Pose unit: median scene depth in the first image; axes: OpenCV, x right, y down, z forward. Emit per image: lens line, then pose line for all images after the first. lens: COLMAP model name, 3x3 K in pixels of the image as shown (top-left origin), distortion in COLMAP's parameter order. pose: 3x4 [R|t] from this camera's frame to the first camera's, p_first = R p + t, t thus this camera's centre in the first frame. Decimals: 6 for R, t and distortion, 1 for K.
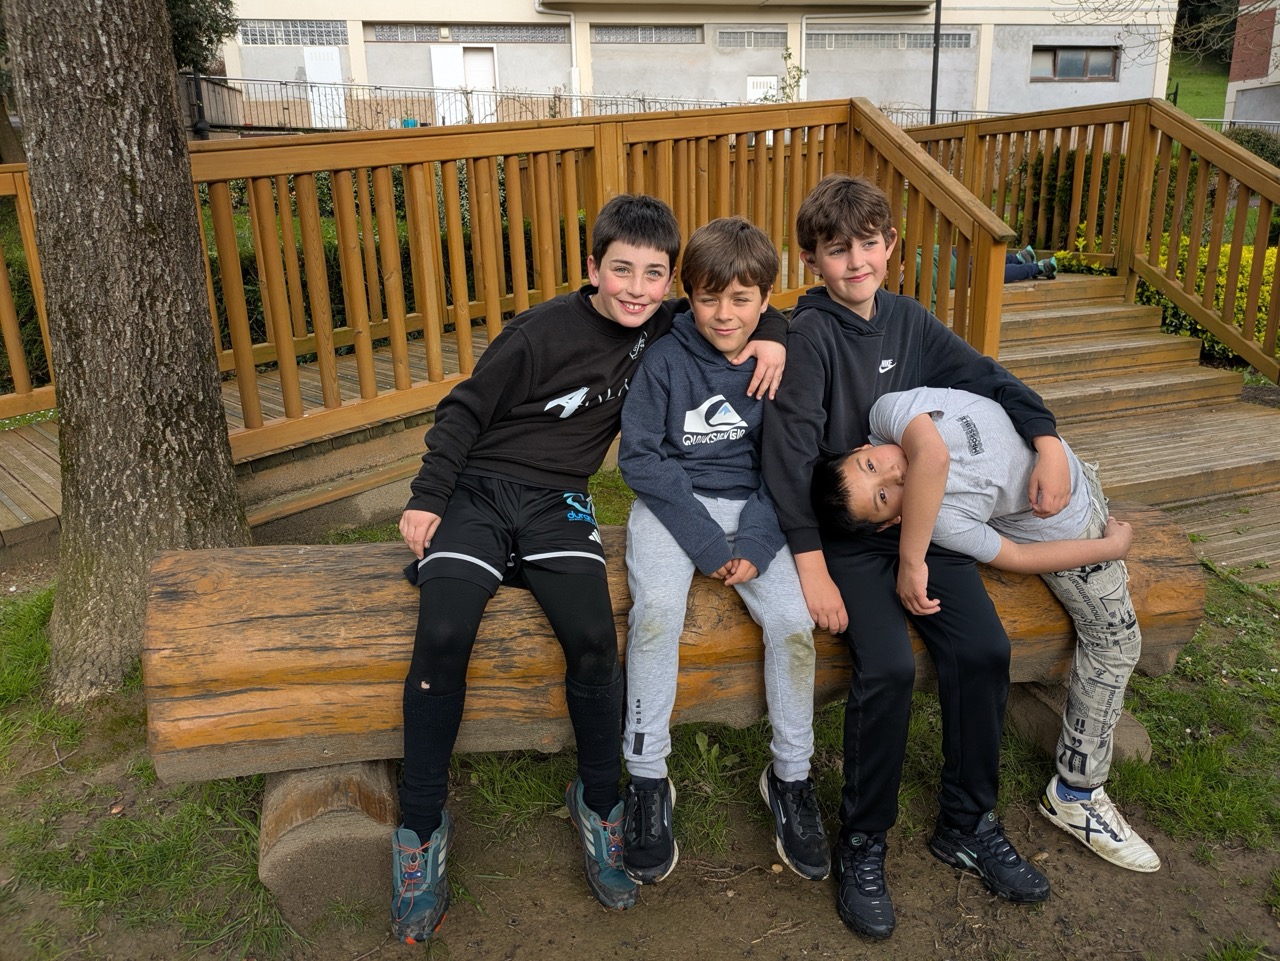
lens RADIAL K [[948.1, 0, 652.9], [0, 948.1, 461.6], [0, 0, 1]] dist [0.043251, -0.029233]
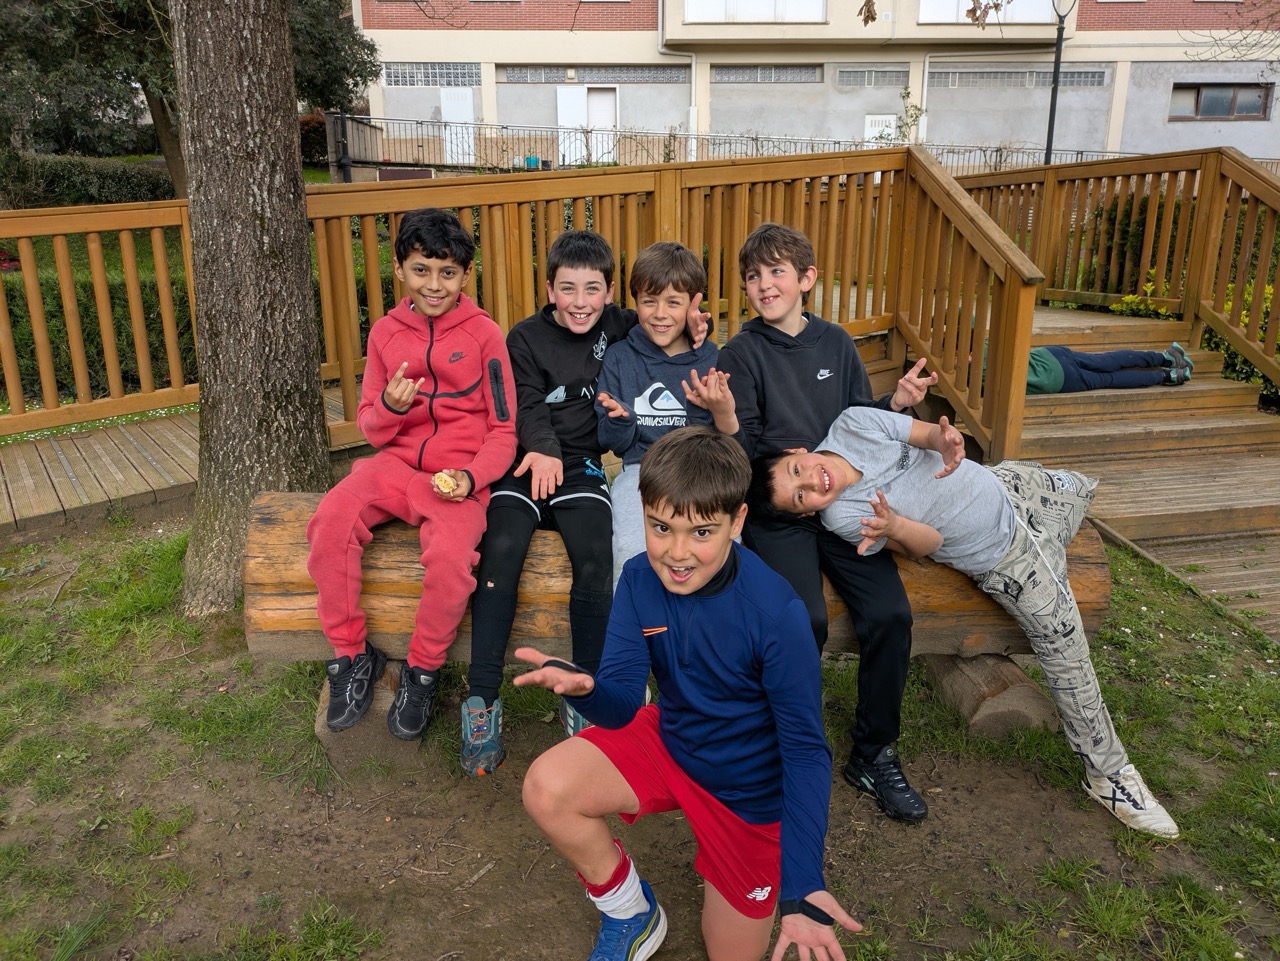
lens RADIAL K [[948.1, 0, 636.0], [0, 948.1, 486.9], [0, 0, 1]] dist [0.043251, -0.029233]
pose [[0.989961, 0.053793, -0.130703, 0.079858], [-0.055046, 0.998466, -0.005993, 0.027848], [0.130180, 0.013128, 0.991403, -0.116266]]
